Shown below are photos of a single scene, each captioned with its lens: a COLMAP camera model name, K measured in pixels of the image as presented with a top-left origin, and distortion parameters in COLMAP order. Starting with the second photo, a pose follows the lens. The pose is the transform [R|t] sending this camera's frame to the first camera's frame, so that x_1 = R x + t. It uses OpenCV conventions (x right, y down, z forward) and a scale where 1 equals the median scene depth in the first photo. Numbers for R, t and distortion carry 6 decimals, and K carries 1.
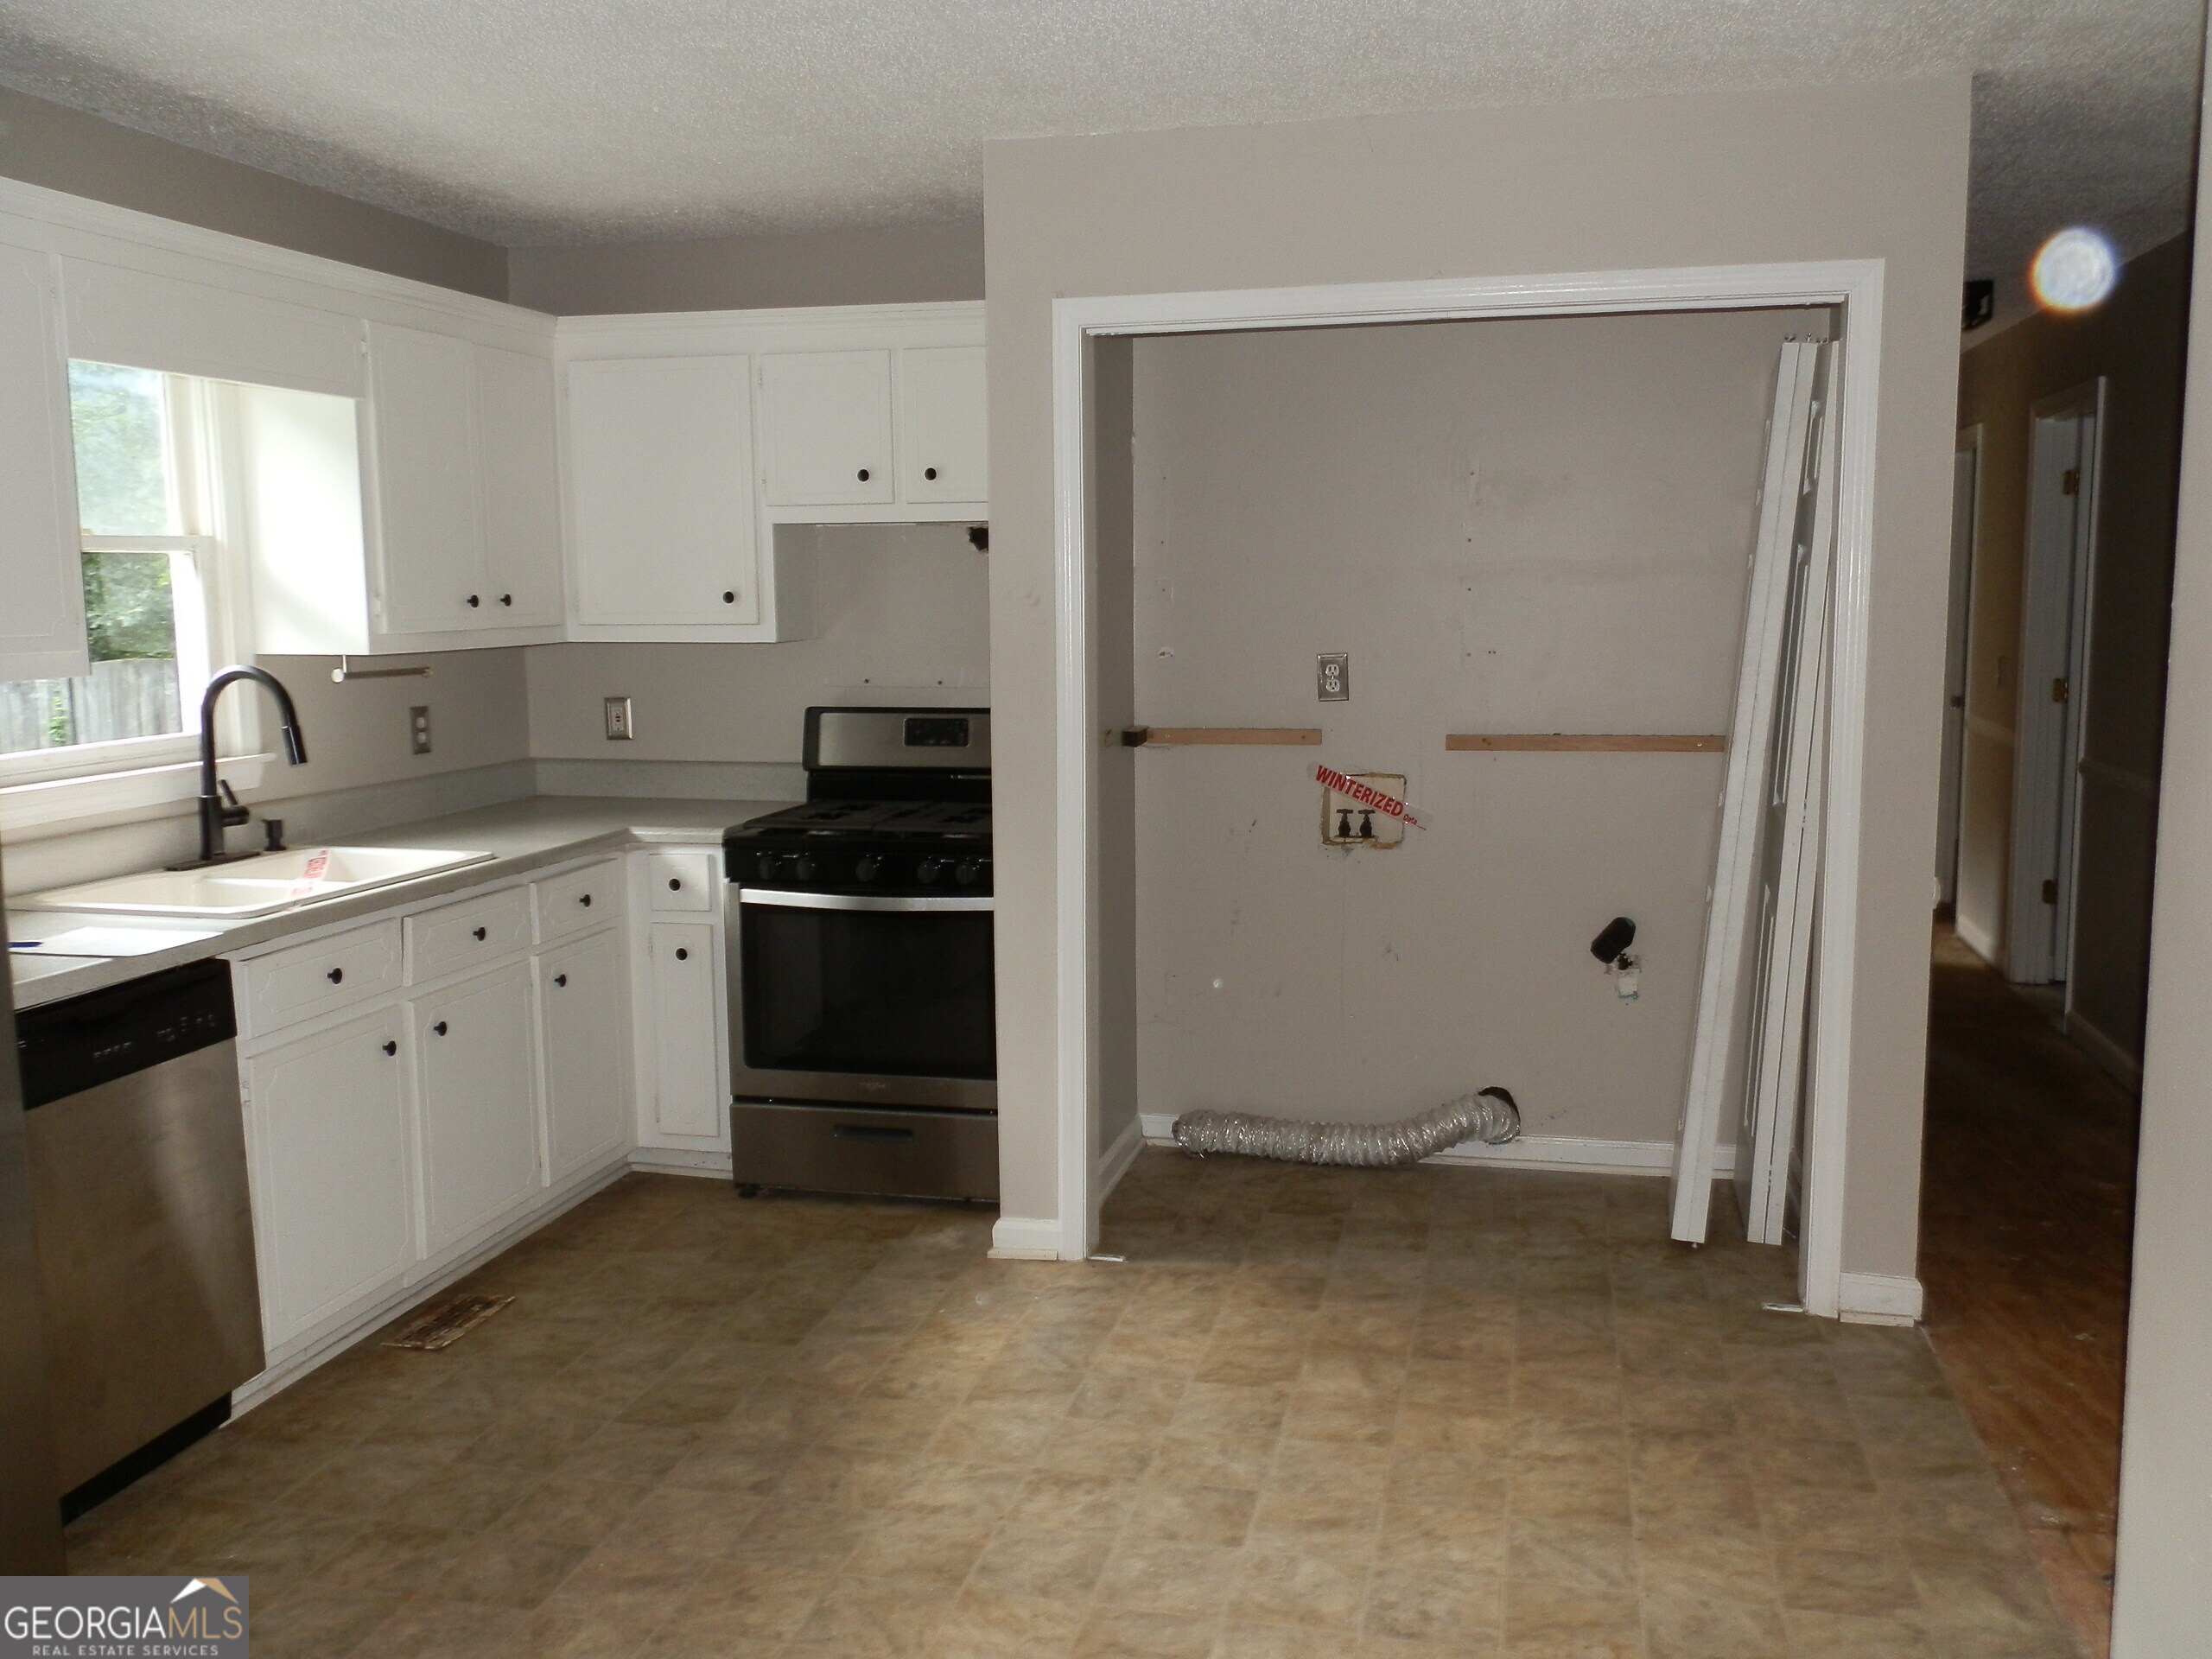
lens RADIAL K [[1888.3, 0, 1108.9], [0, 1888.3, 832.3], [0, 0, 1]] dist [0.018308, -0.006517]
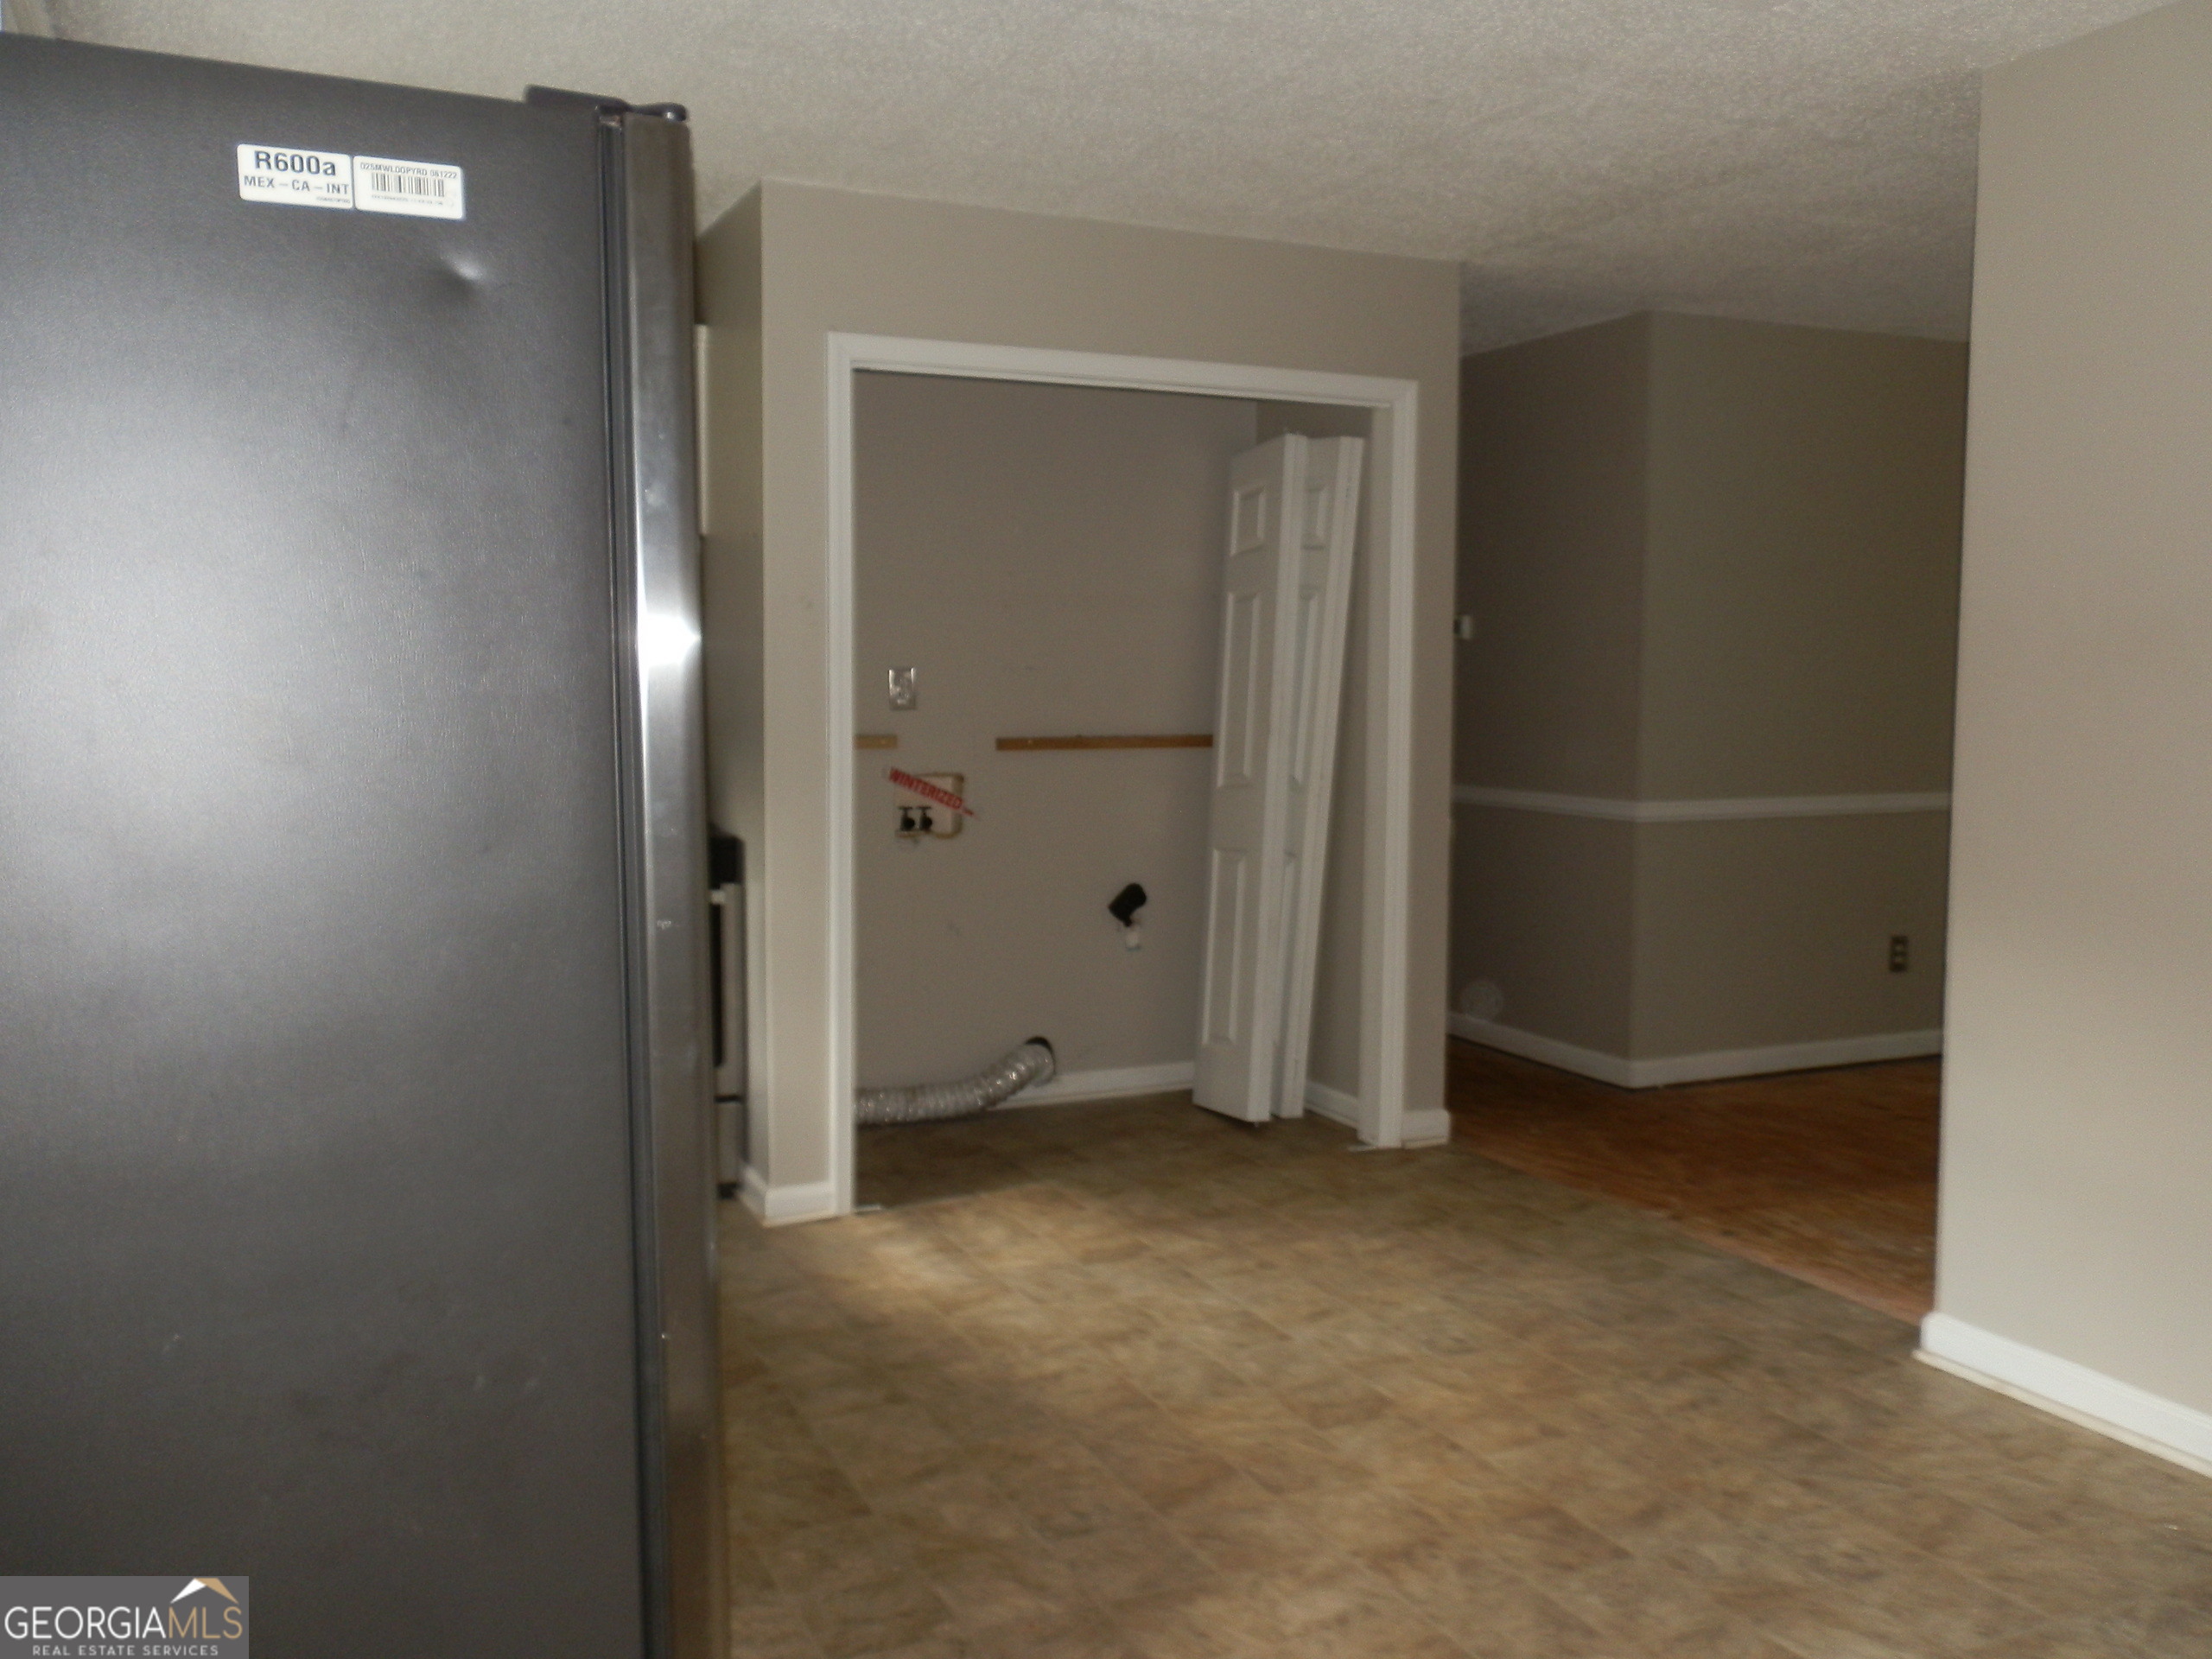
lens RADIAL K [[1888.3, 0, 1147.8], [0, 1888.3, 819.3], [0, 0, 1]] dist [0.018308, -0.006517]
pose [[0.776404, -0.033704, 0.629333, -0.614391], [0.064744, 0.997551, -0.026450, 0.045221], [-0.626901, 0.061281, 0.776685, 0.044973]]
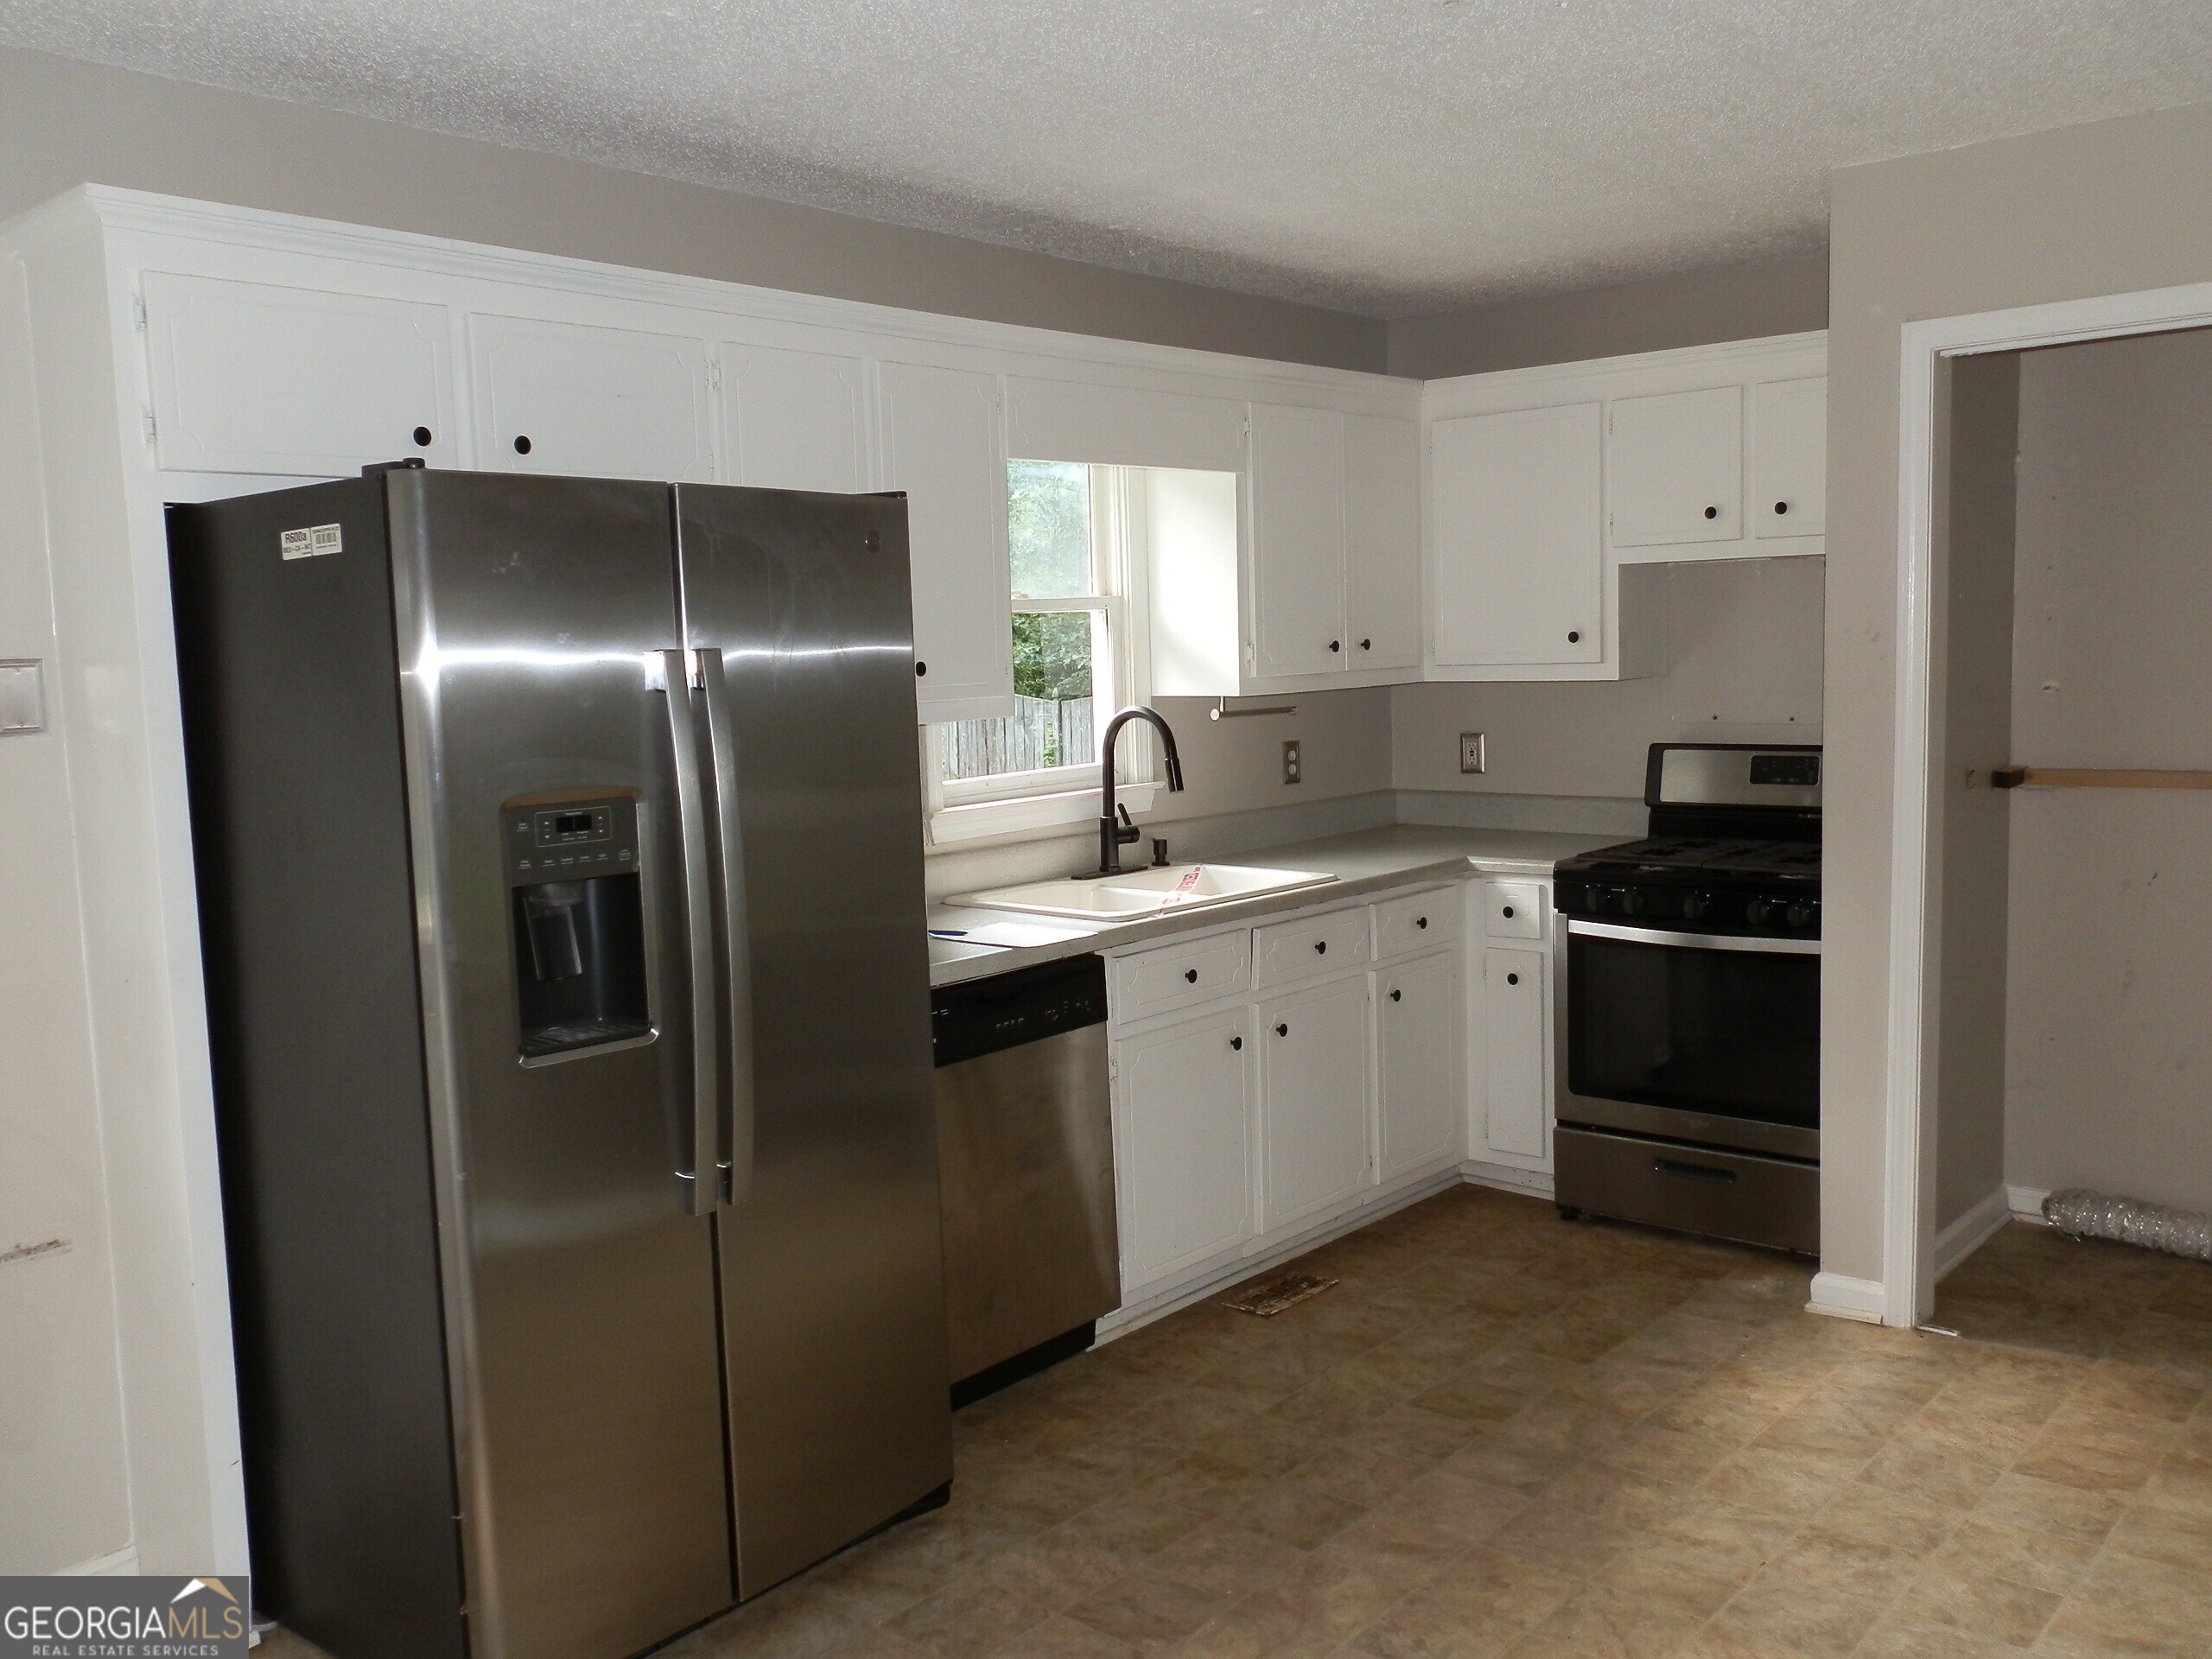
lens RADIAL K [[1888.3, 0, 1105.5], [0, 1888.3, 831.4], [0, 0, 1]] dist [0.018308, -0.006517]
pose [[0.884913, 0.028433, -0.464888, 0.071455], [-0.036166, 0.999316, -0.007723, -0.001261], [0.464350, 0.023647, 0.885336, -0.040188]]
